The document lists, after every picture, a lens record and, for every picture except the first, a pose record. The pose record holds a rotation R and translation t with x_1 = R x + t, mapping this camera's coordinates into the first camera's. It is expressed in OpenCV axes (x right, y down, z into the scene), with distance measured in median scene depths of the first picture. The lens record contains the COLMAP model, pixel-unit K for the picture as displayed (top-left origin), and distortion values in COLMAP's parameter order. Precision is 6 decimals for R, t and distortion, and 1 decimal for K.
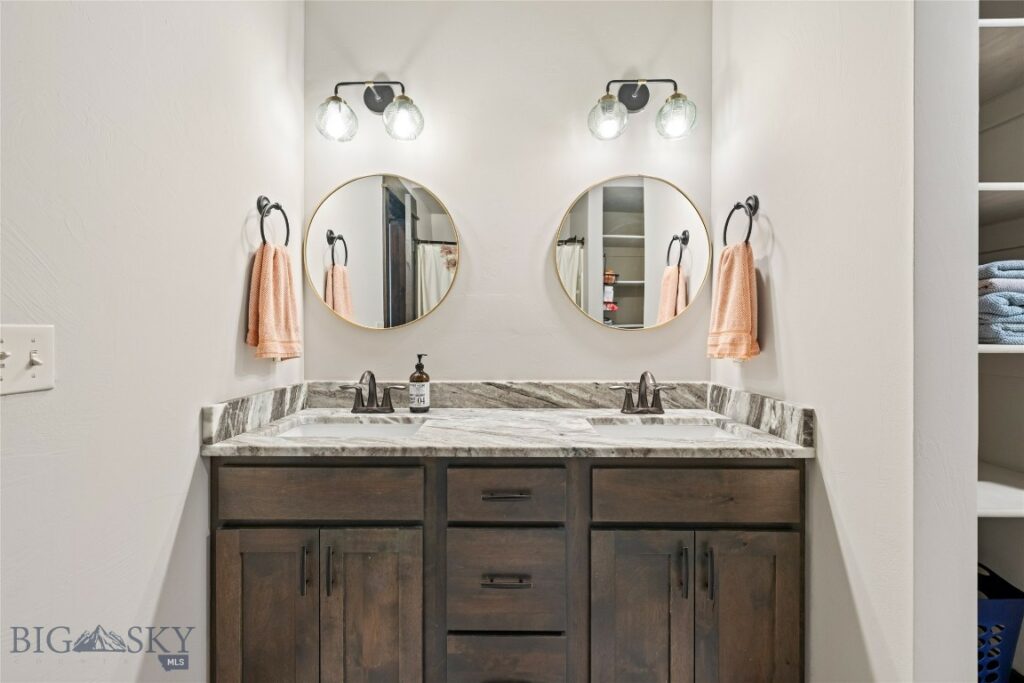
lens RADIAL K [[430.9, 0, 509.2], [0, 430.9, 333.1], [0, 0, 1]] dist [-0.001880, -0.000077]
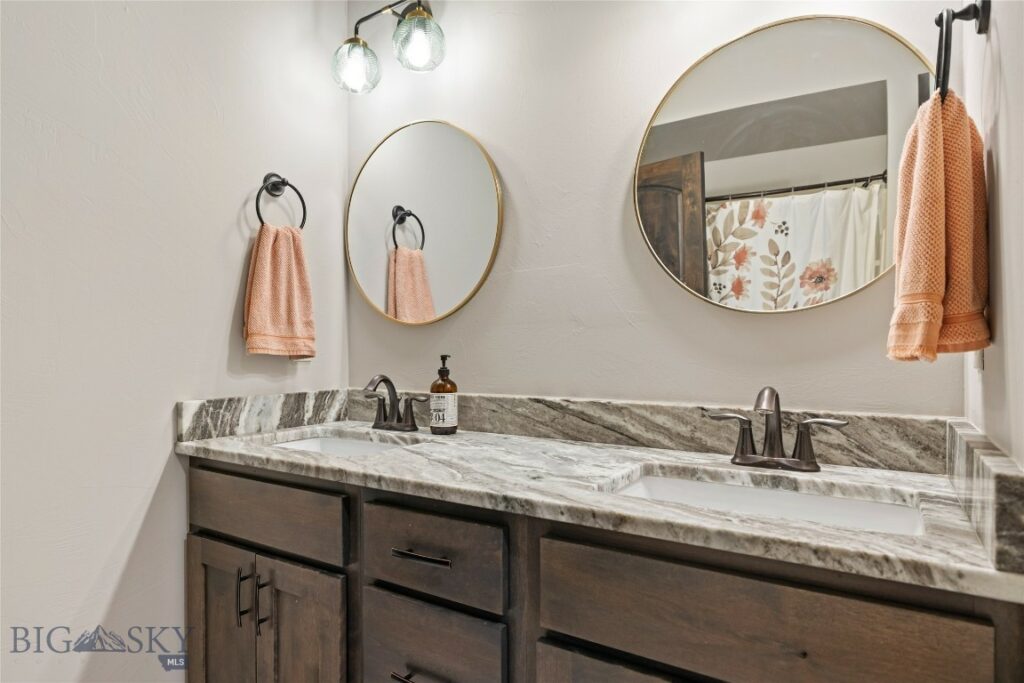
lens RADIAL K [[592.9, 0, 509.8], [0, 592.9, 348.7], [0, 0, 1]] dist [0.003432, -0.004487]
pose [[0.837631, -0.004988, -0.546214, 0.547628], [0.000952, 0.999970, -0.007672, 0.057251], [0.546236, 0.005906, 0.837610, 0.266847]]
